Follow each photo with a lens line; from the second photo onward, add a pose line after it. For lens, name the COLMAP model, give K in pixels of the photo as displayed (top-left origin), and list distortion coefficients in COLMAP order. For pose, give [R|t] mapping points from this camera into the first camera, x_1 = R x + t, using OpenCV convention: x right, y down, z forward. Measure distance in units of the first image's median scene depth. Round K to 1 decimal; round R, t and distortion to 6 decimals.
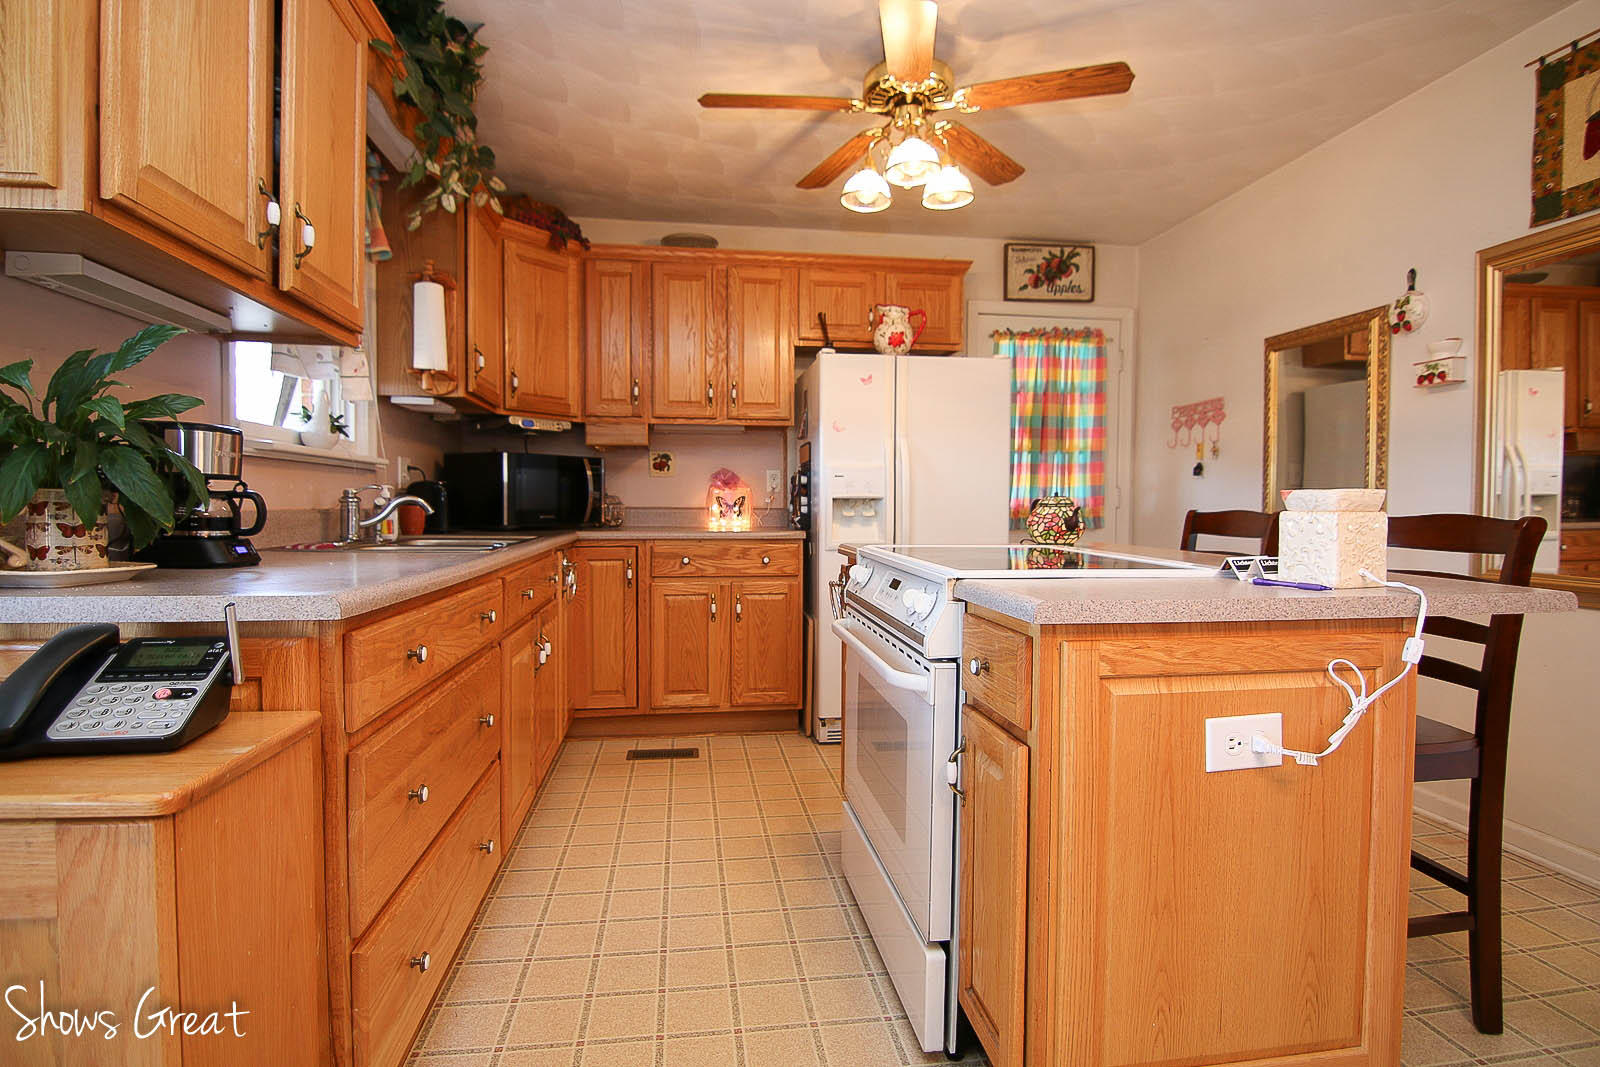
lens RADIAL K [[802.0, 0, 794.6], [0, 802.0, 532.2], [0, 0, 1]] dist [-0.004156, -0.012745]
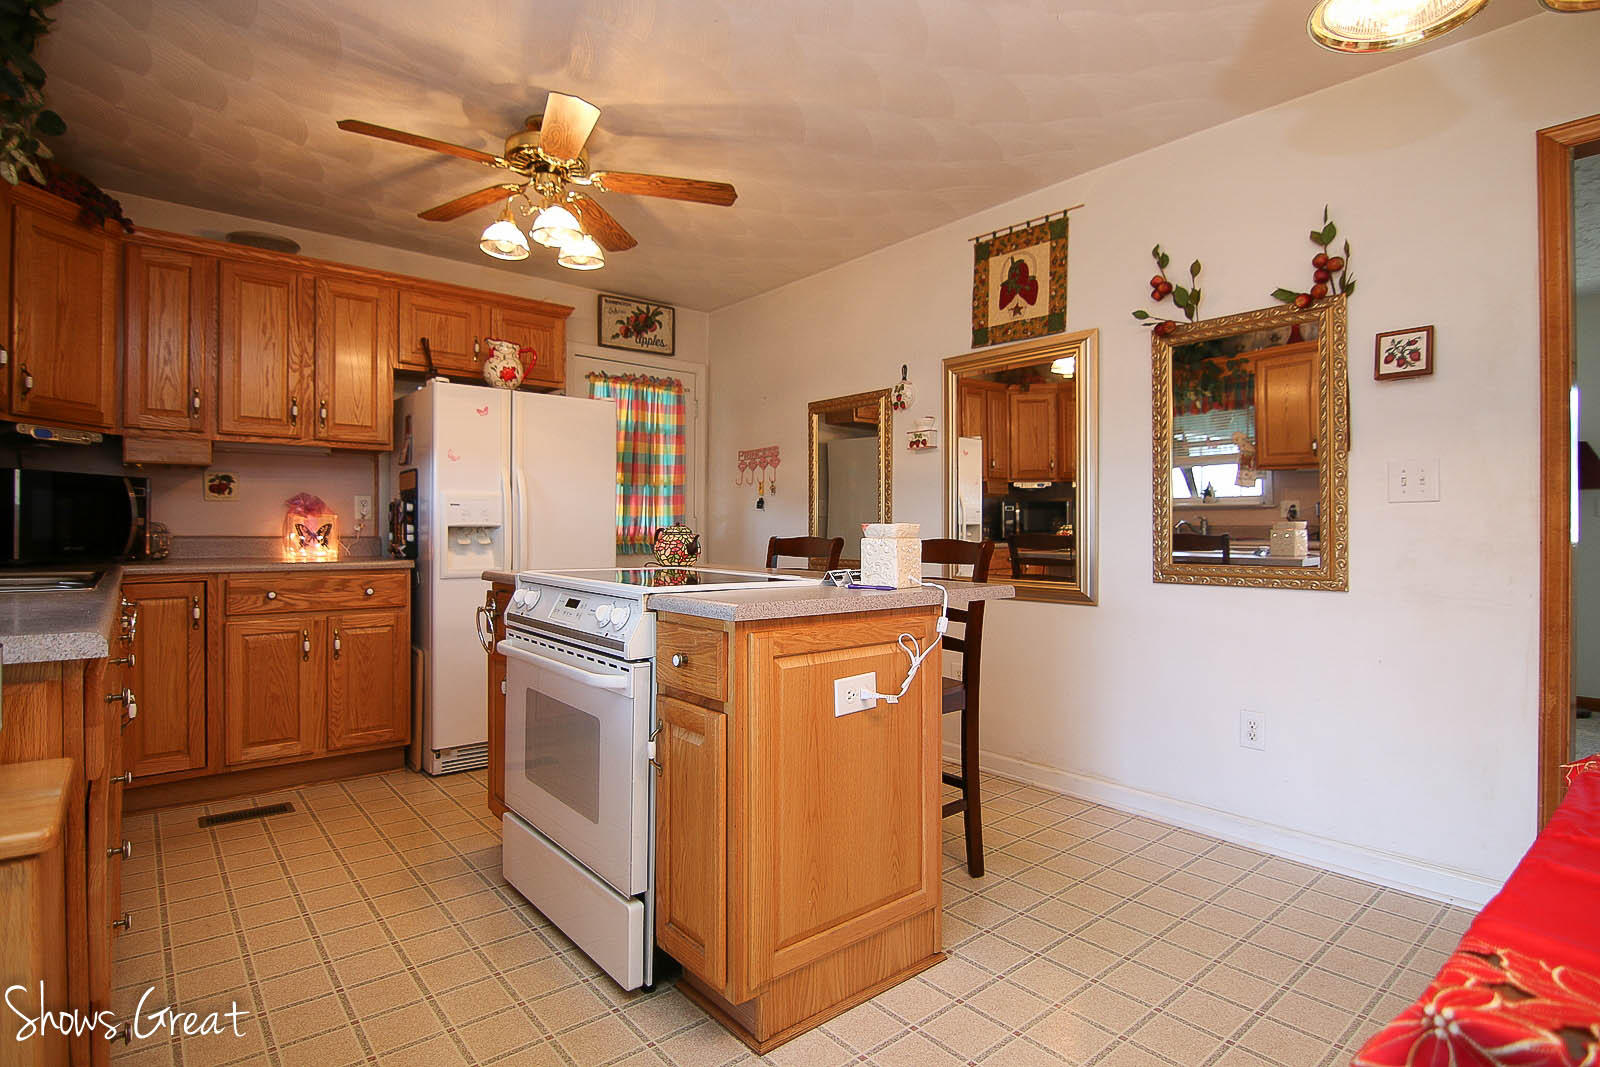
lens RADIAL K [[801.8, 0, 794.1], [0, 801.8, 530.5], [0, 0, 1]] dist [-0.004830, -0.013647]
pose [[0.849070, -0.000500, 0.528280, -0.104649], [0.019142, 0.999372, -0.029820, 0.000727], [-0.527934, 0.035432, 0.848546, -0.069354]]
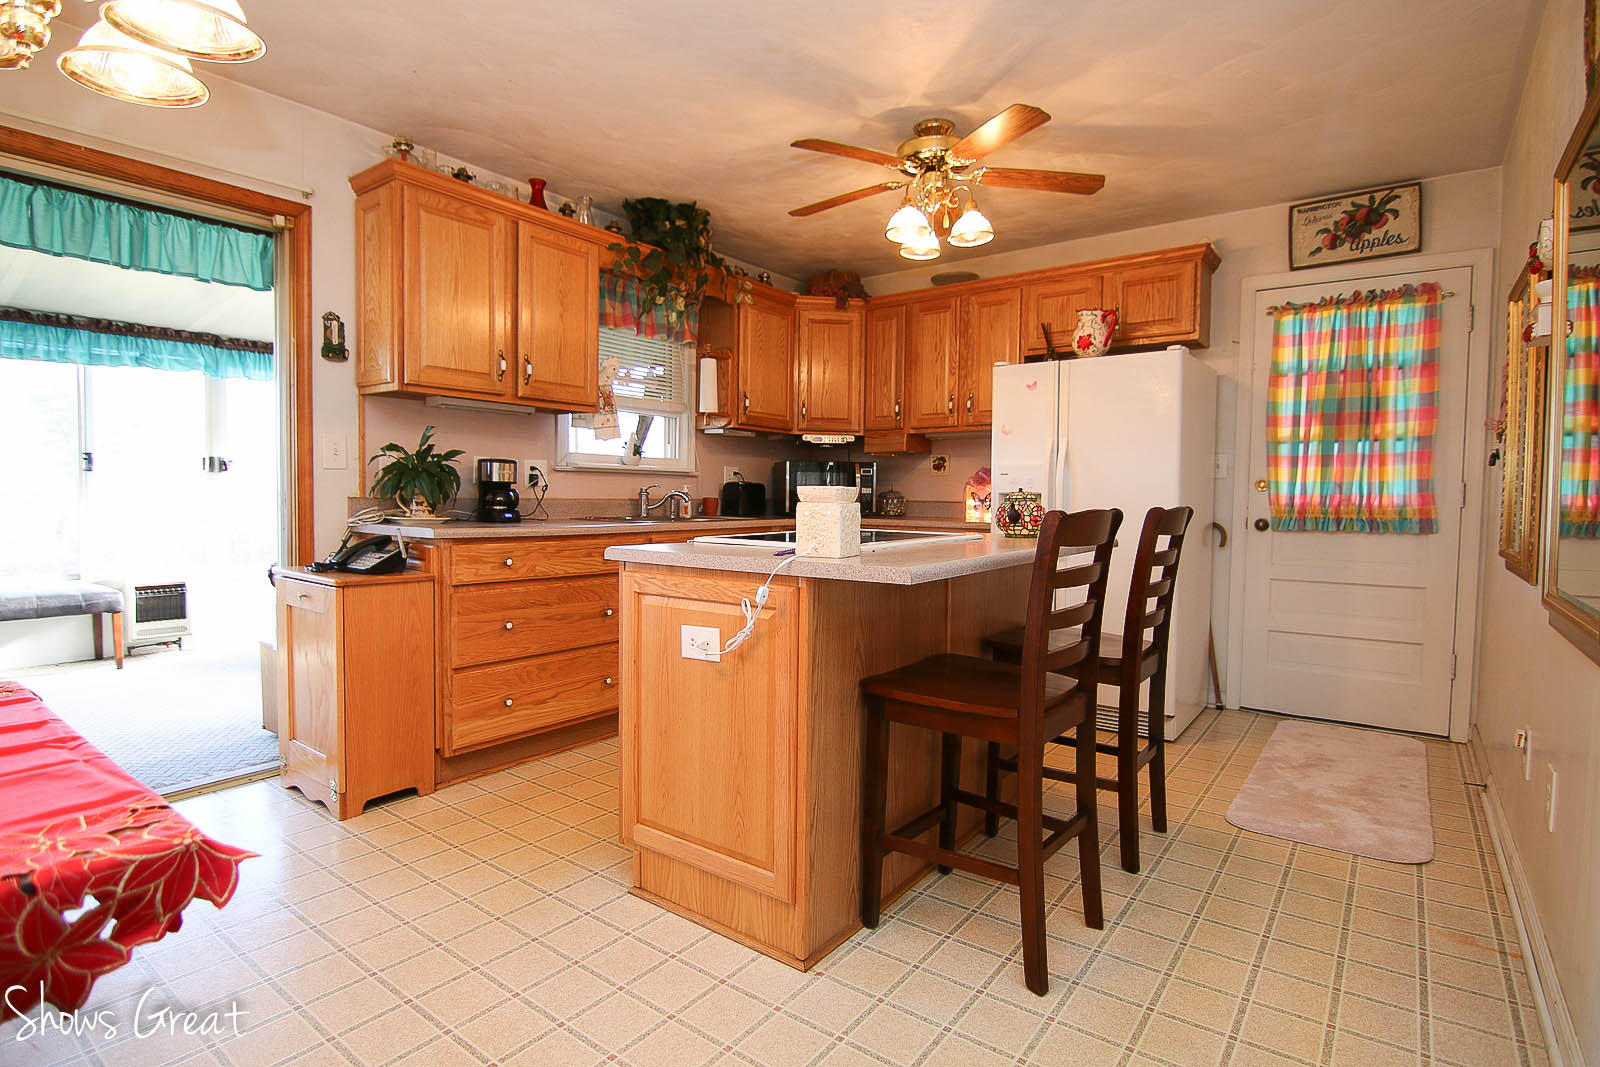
lens RADIAL K [[802.0, 0, 794.6], [0, 802.0, 532.2], [0, 0, 1]] dist [-0.004156, -0.012745]
pose [[0.707271, 0.036249, -0.706013, 0.593457], [-0.032799, 0.999292, 0.018449, 0.000274], [0.706181, 0.010107, 0.707959, -0.005464]]
